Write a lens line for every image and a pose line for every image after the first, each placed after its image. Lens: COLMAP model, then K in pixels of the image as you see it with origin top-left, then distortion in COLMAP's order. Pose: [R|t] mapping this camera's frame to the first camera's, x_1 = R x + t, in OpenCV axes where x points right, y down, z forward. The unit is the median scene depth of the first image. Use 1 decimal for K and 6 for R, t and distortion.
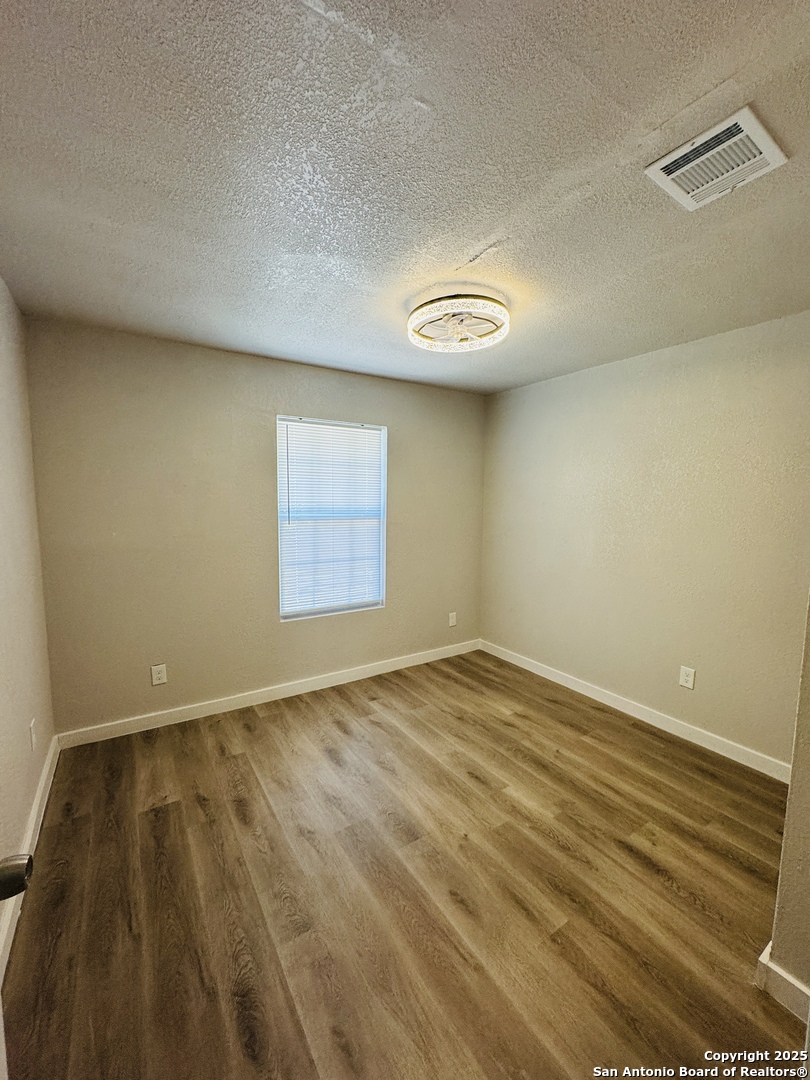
lens RADIAL K [[430.1, 0, 410.9], [0, 430.1, 537.8], [0, 0, 1]] dist [-0.007630, 0.000531]
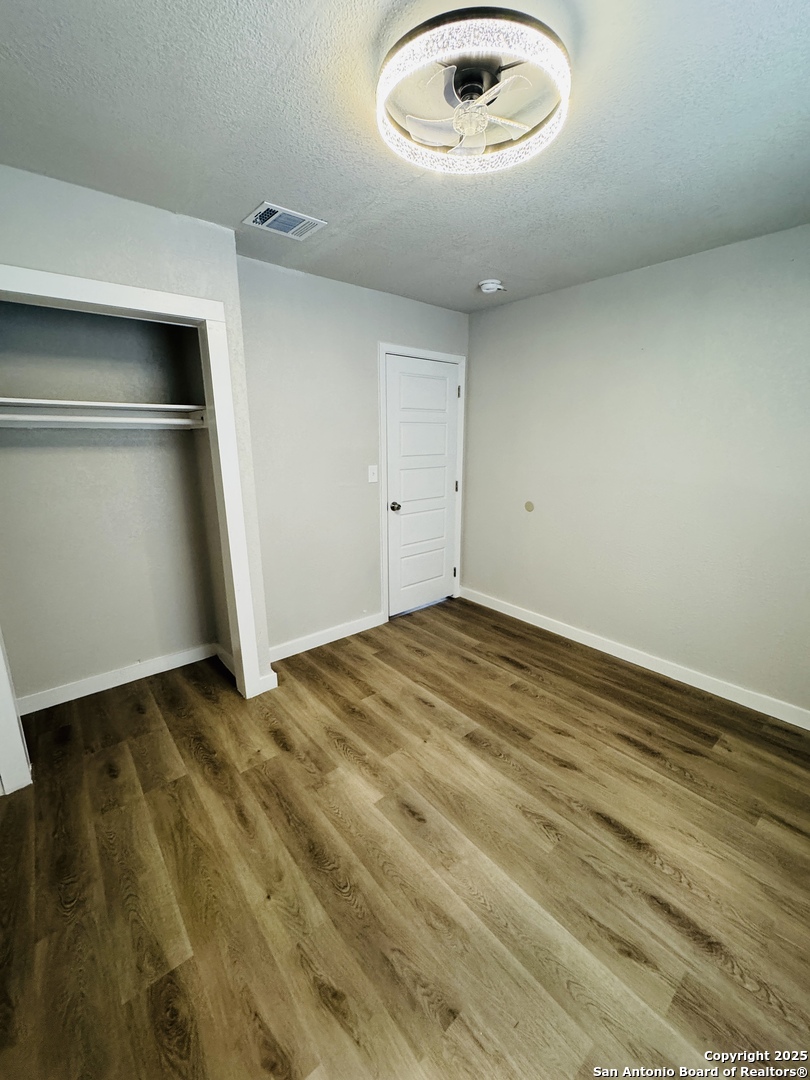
lens RADIAL K [[430.1, 0, 409.9], [0, 430.1, 545.0], [0, 0, 1]] dist [-0.007630, 0.000531]
pose [[-0.992988, 0.023589, -0.115840, 0.277079], [-0.016585, 0.942403, 0.334069, -0.164775], [0.117049, 0.333647, -0.935403, 1.818069]]
